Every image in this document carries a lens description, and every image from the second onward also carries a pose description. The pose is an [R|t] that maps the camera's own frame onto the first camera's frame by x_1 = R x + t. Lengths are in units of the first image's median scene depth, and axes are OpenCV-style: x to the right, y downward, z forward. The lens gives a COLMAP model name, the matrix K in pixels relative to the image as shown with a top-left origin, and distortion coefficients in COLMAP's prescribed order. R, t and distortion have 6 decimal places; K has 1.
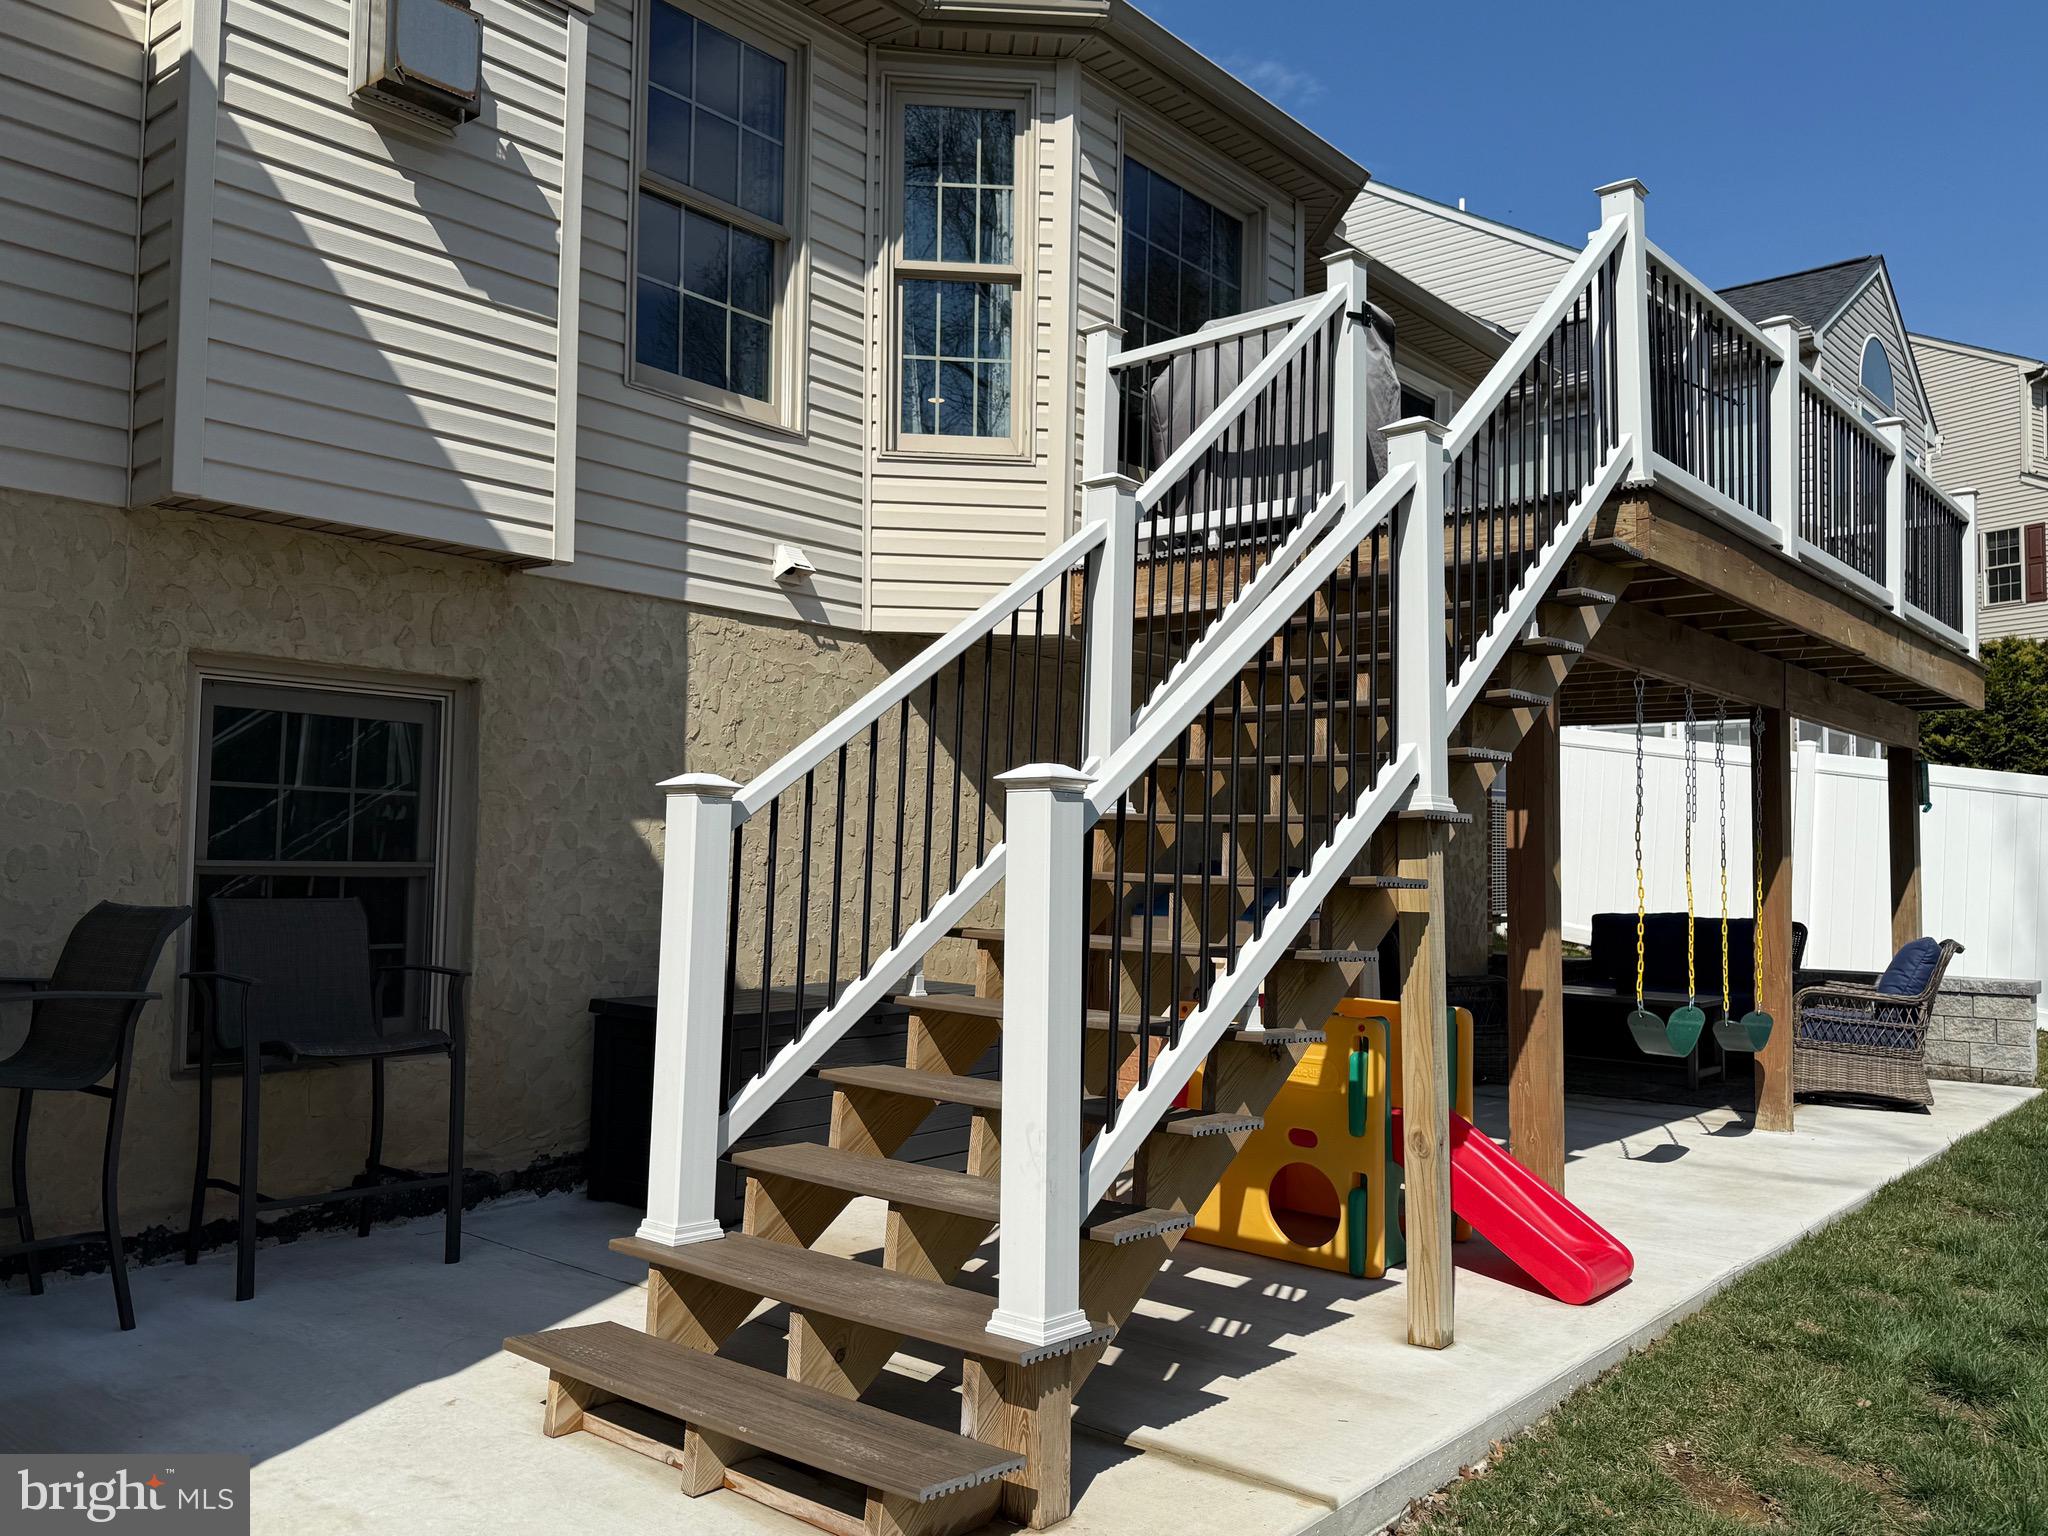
lens RADIAL K [[1576.0, 0, 1030.1], [0, 1576.0, 809.9], [0, 0, 1]] dist [0.100033, -0.253143]
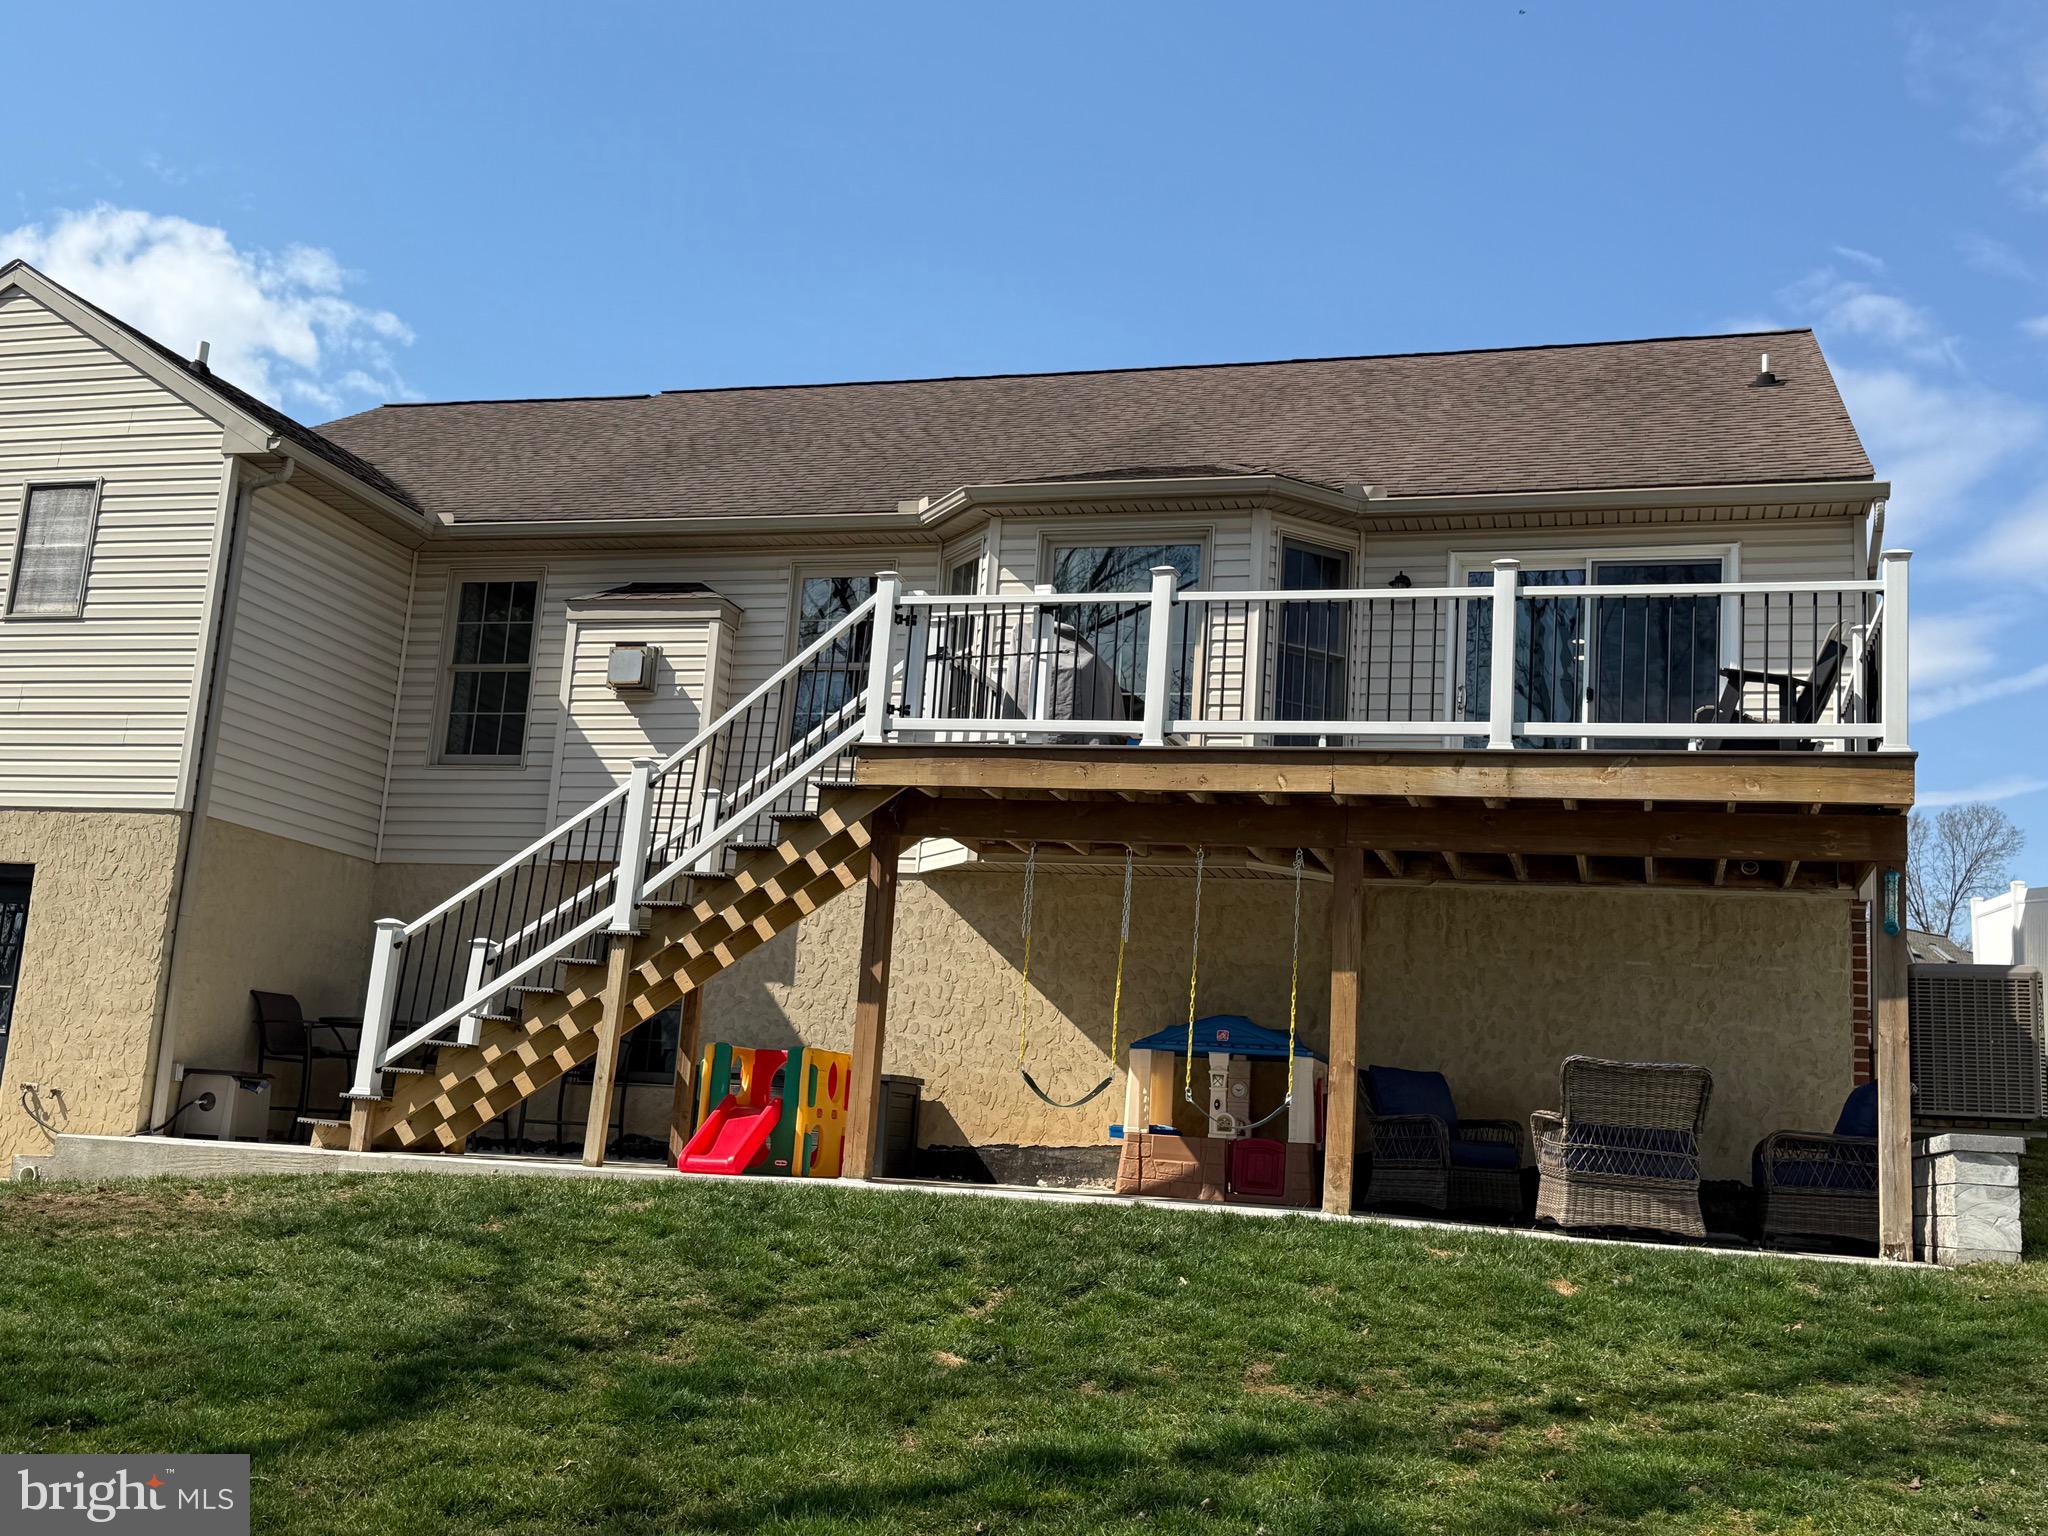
lens RADIAL K [[1982.1, 0, 1024.0], [0, 1982.1, 768.0], [0, 0, 1]] dist [0.013173, 0.015921]
pose [[0.424295, -0.165510, -0.890270, 2.363756], [-0.023170, 0.980848, -0.193392, 0.236871], [0.905227, 0.102683, 0.412334, 0.259312]]
